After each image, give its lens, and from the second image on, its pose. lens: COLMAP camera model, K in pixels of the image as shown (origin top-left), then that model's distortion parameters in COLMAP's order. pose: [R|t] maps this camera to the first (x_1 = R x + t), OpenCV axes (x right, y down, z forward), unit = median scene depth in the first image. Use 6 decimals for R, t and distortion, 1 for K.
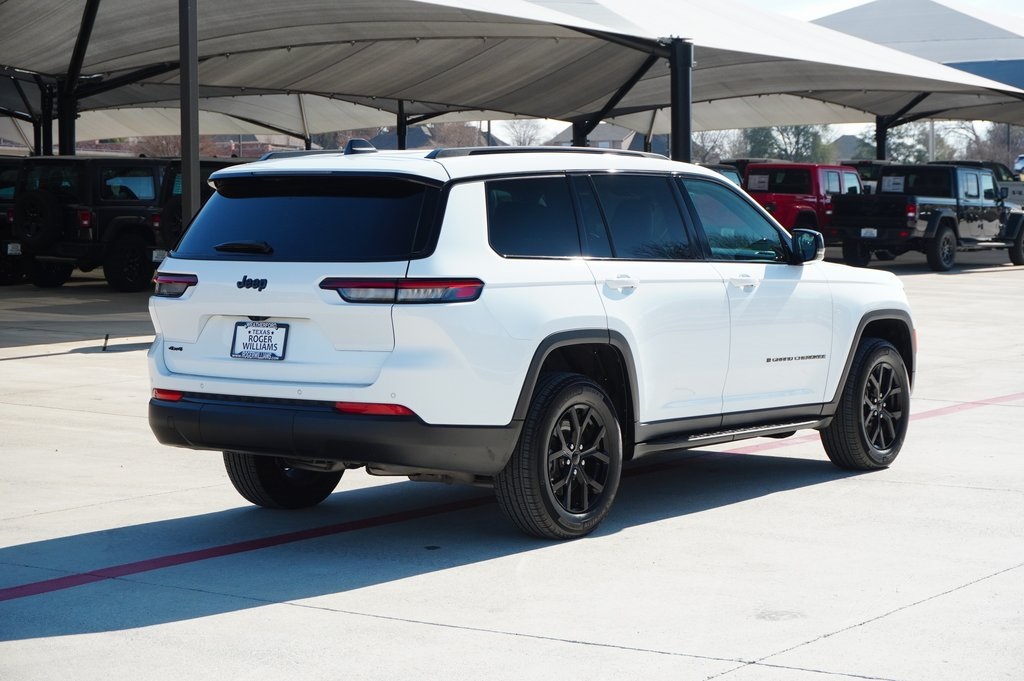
lens RADIAL K [[2168.0, 0, 512.0], [0, 2168.0, 340.5], [0, 0, 1]] dist [-0.000560, -0.052547]
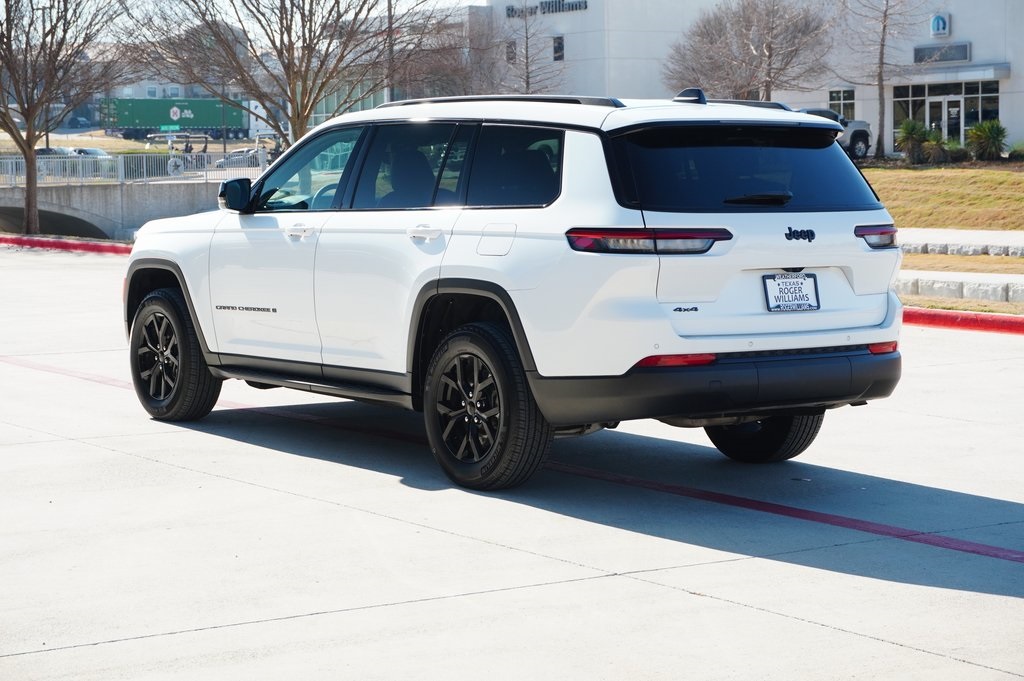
lens RADIAL K [[2168.0, 0, 512.0], [0, 2168.0, 340.5], [0, 0, 1]] dist [-0.000560, -0.052547]
pose [[0.396625, -0.077266, 0.914723, -1.073975], [0.054921, 0.996664, 0.060374, -0.044800], [-0.916336, 0.026291, 0.399546, 0.721490]]
